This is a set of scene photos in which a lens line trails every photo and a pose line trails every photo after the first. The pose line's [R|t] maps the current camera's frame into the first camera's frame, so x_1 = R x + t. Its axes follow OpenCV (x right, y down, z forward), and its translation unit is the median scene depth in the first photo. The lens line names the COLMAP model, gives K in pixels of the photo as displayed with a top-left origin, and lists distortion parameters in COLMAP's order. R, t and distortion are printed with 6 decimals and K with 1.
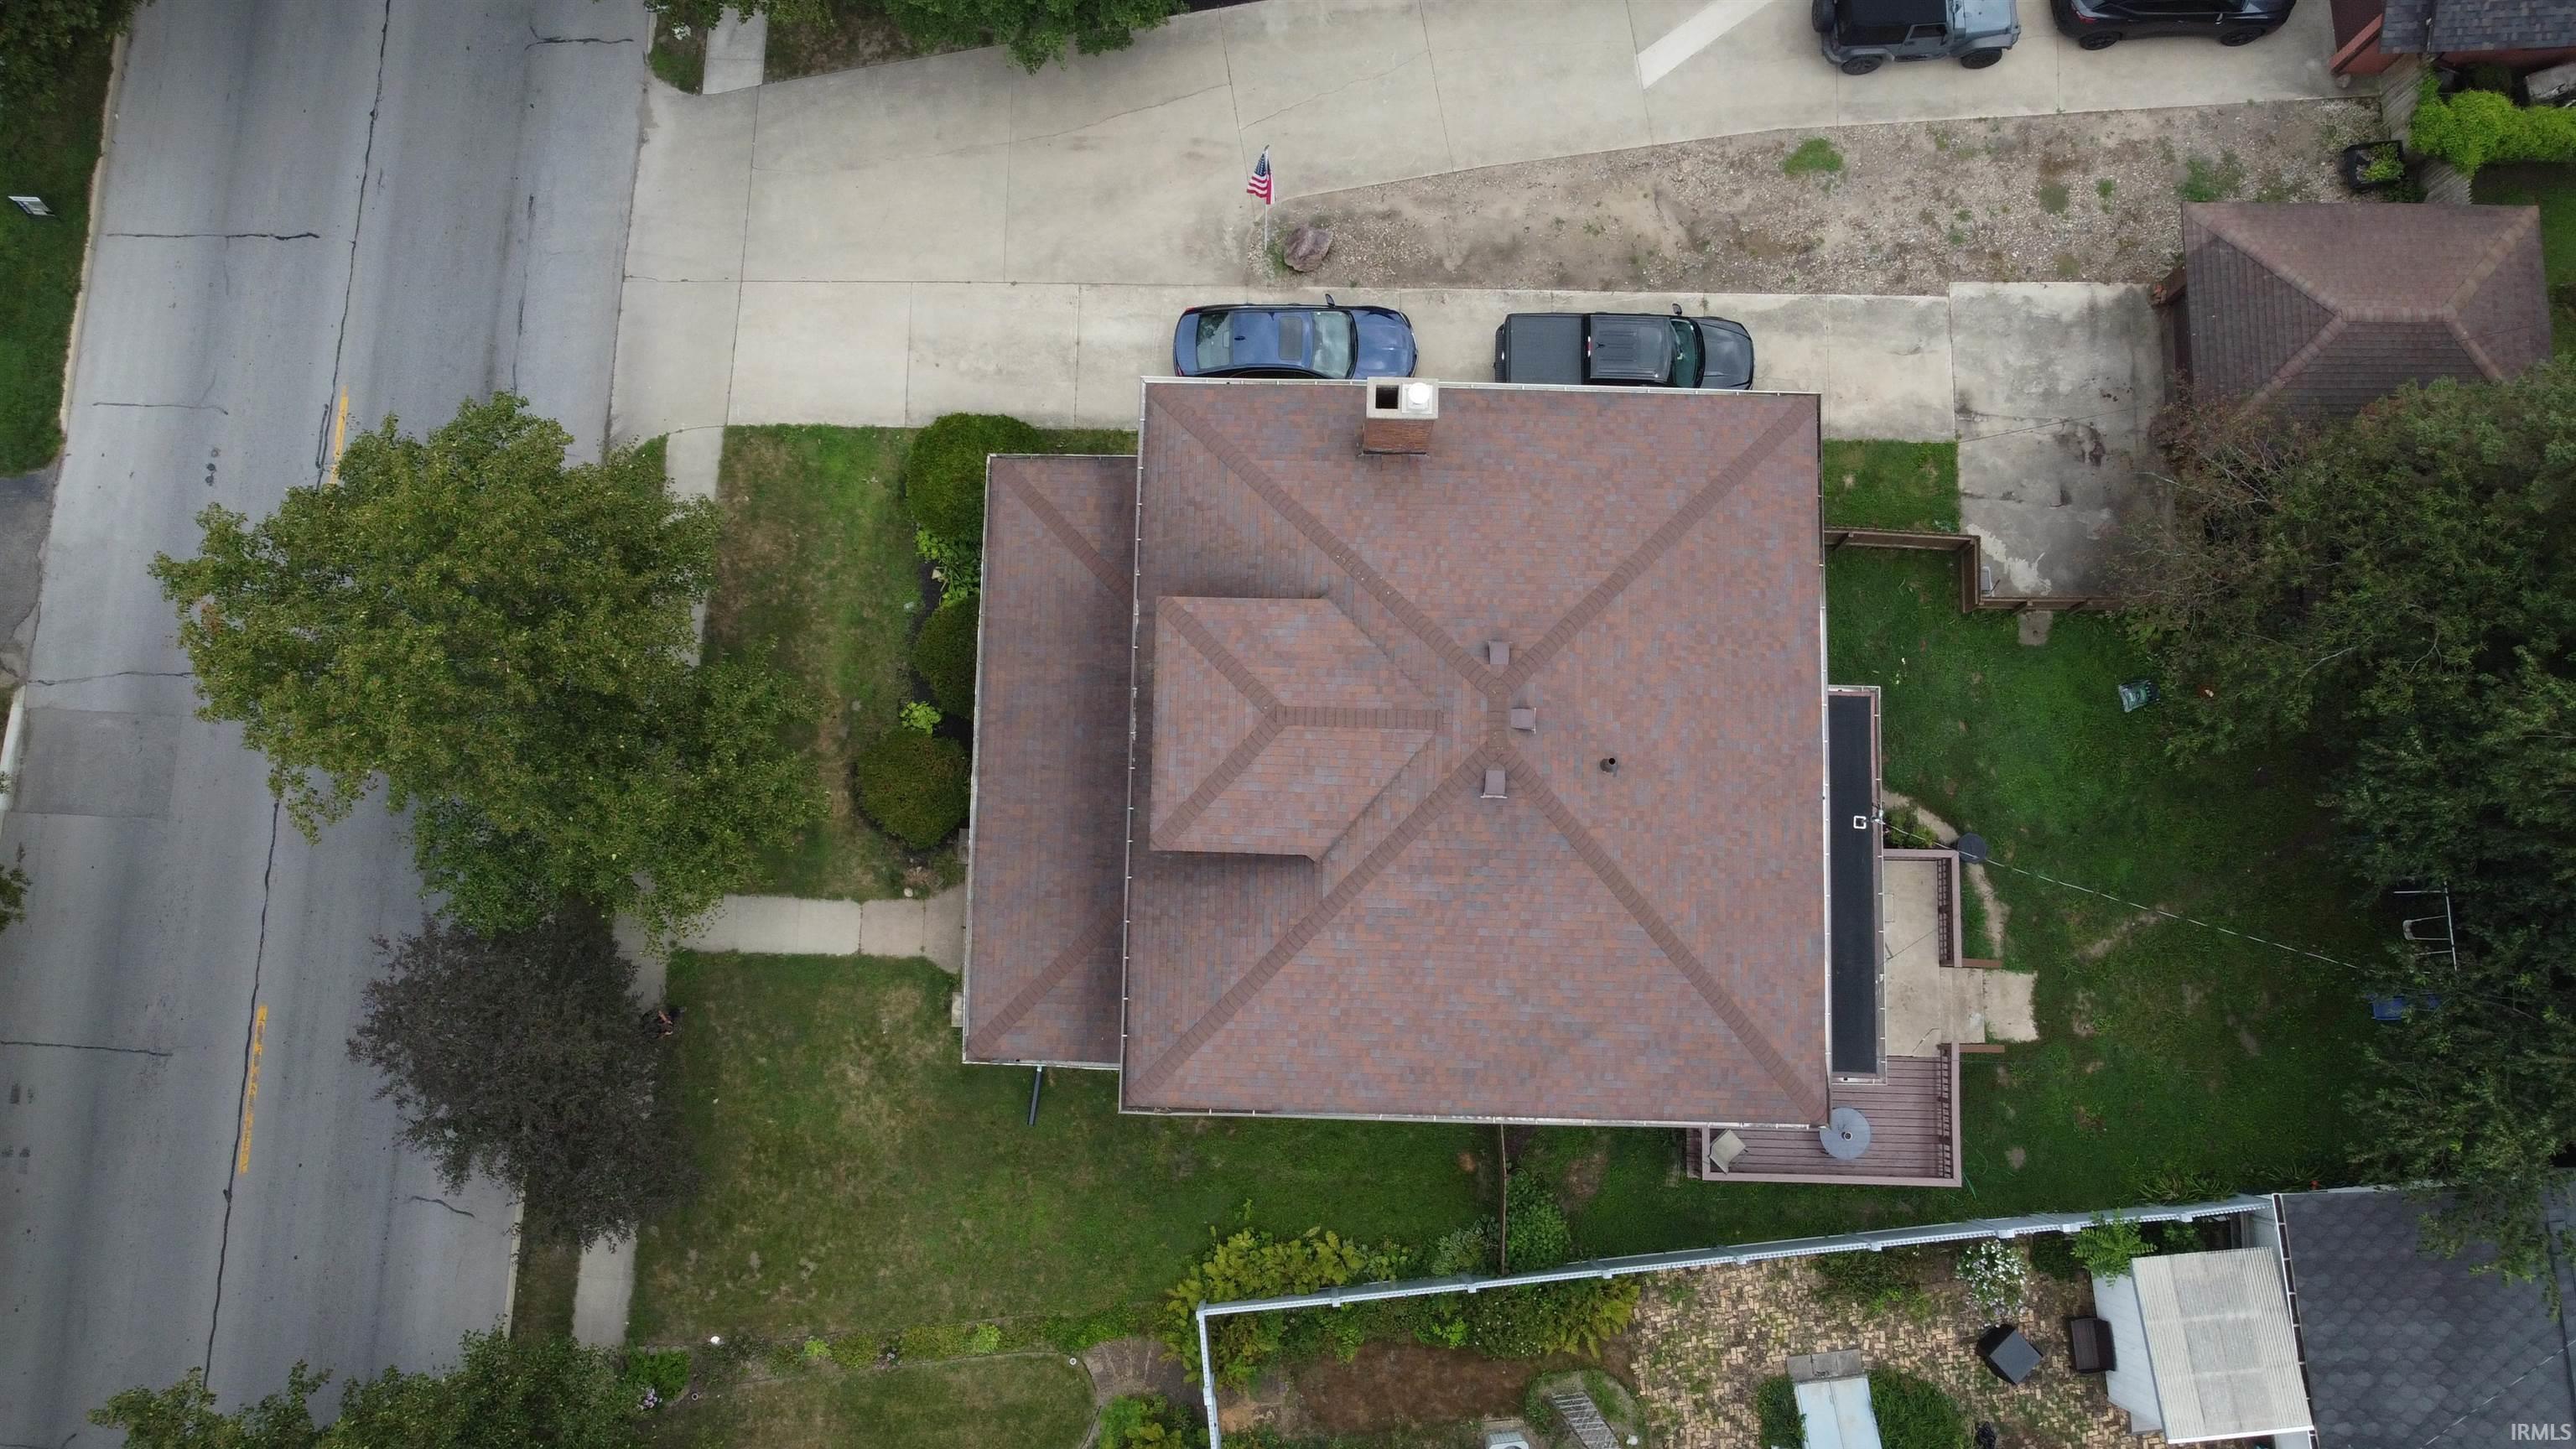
lens RADIAL K [[1953.9, 0, 1287.4], [0, 1953.9, 721.1], [0, 0, 1]] dist [-0.004340, -0.002490]
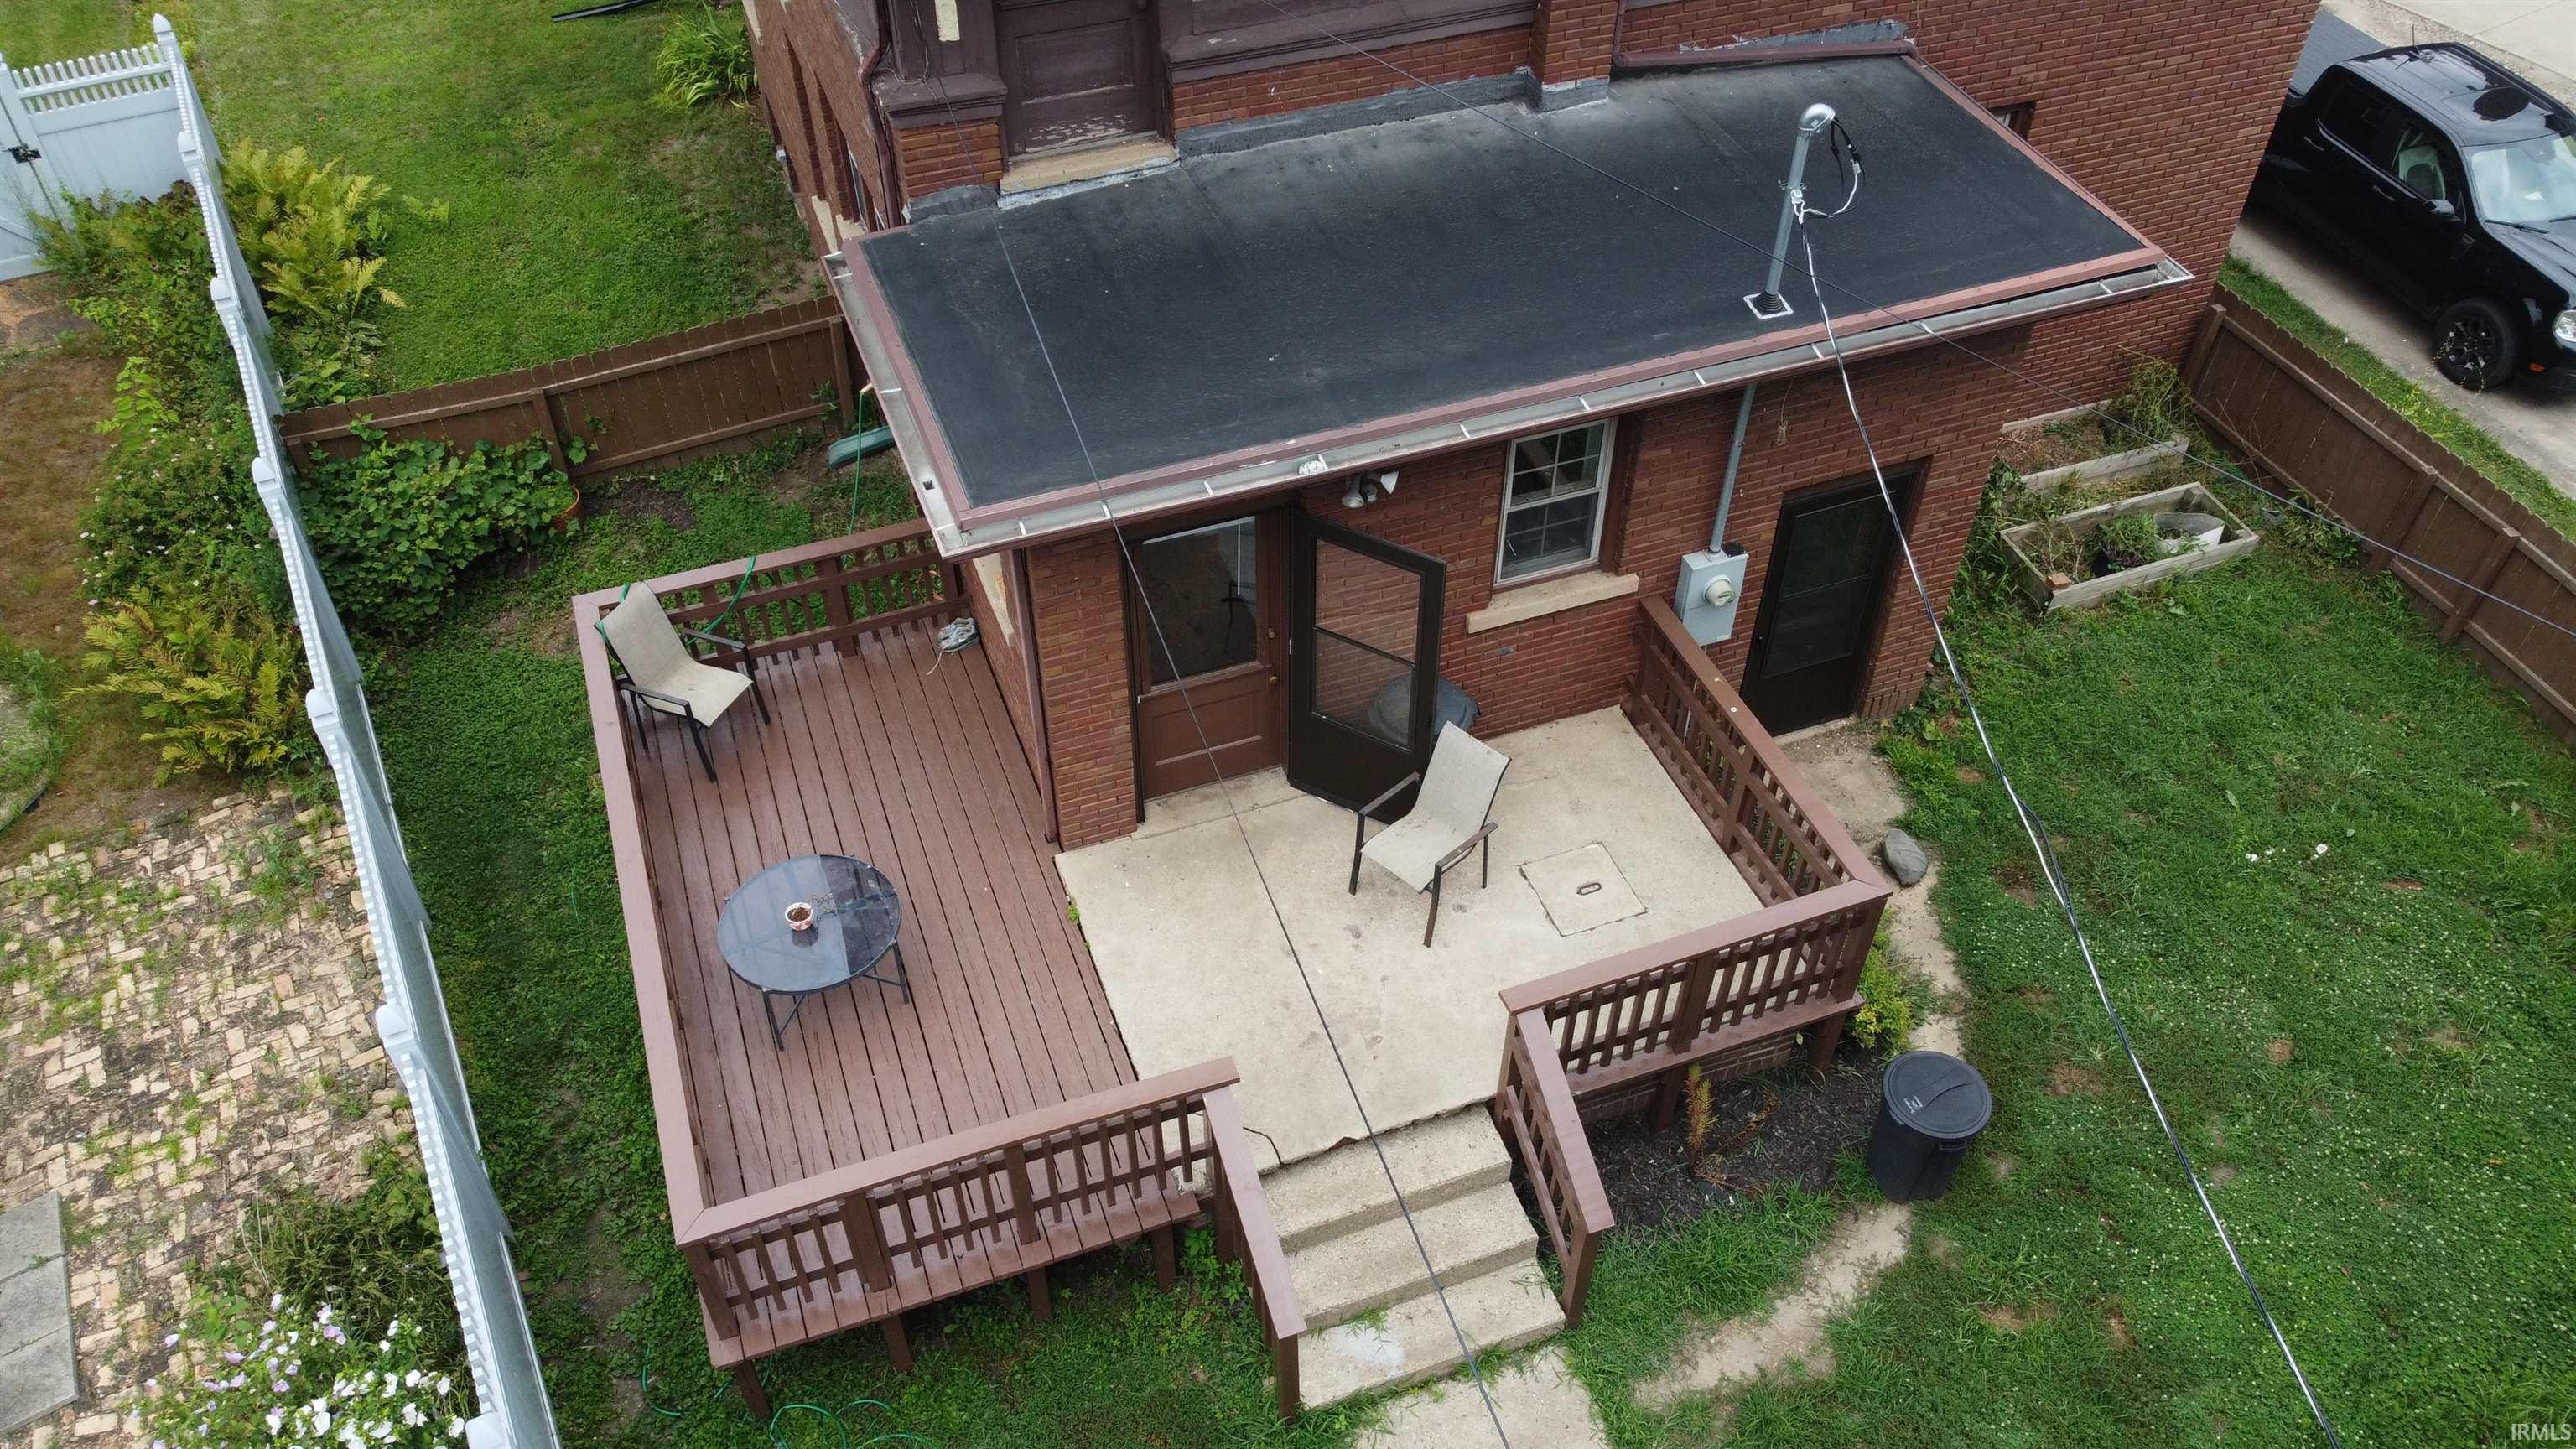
lens RADIAL K [[1953.9, 0, 1281.6], [0, 1953.9, 724.8], [0, 0, 1]] dist [-0.004340, -0.002490]
pose [[0.366068, 0.653193, -0.662822, 0.468709], [-0.923333, 0.343712, -0.171226, 0.181696], [0.115977, 0.674686, 0.728937, 0.757523]]
